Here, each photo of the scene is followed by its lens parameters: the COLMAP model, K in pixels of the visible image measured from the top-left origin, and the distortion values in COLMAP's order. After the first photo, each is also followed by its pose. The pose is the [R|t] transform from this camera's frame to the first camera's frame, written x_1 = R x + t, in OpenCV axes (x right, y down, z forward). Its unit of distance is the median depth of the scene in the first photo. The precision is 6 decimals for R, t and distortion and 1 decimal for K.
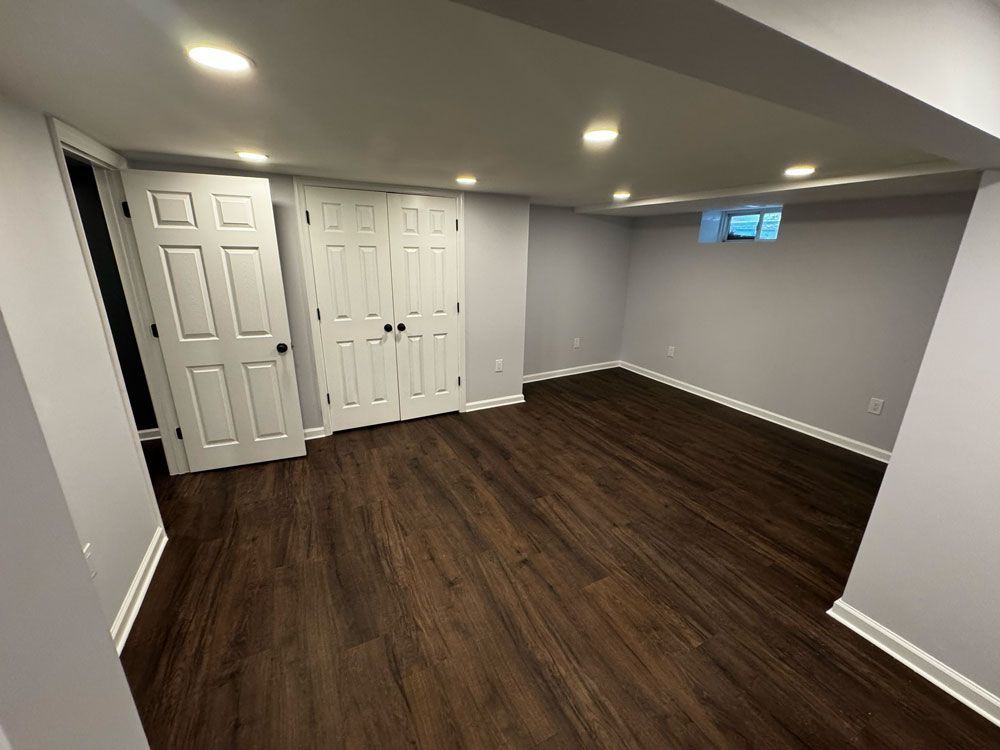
lens RADIAL K [[403.2, 0, 501.5], [0, 403.2, 374.6], [0, 0, 1]] dist [-0.001628, -0.000268]
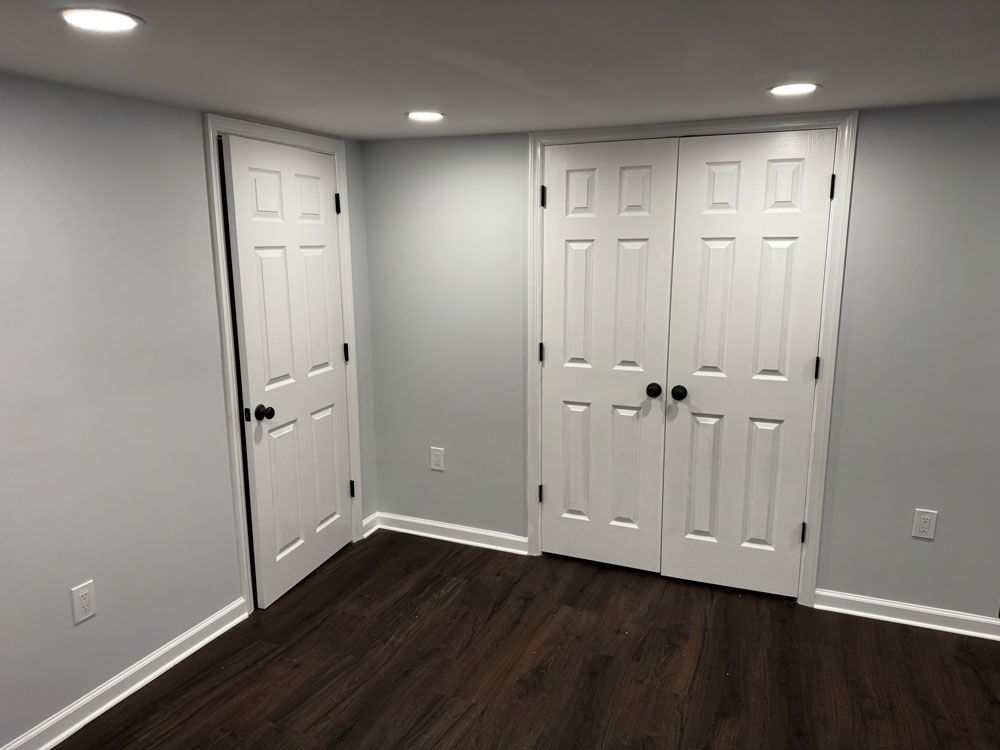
lens RADIAL K [[705.5, 0, 501.2], [0, 705.5, 377.0], [0, 0, 1]] dist [0.008457, -0.008034]
pose [[0.630223, 0.126050, -0.766114, 0.290991], [-0.210107, 0.977605, -0.011991, -0.079902], [0.747445, 0.168523, 0.642593, 0.263433]]
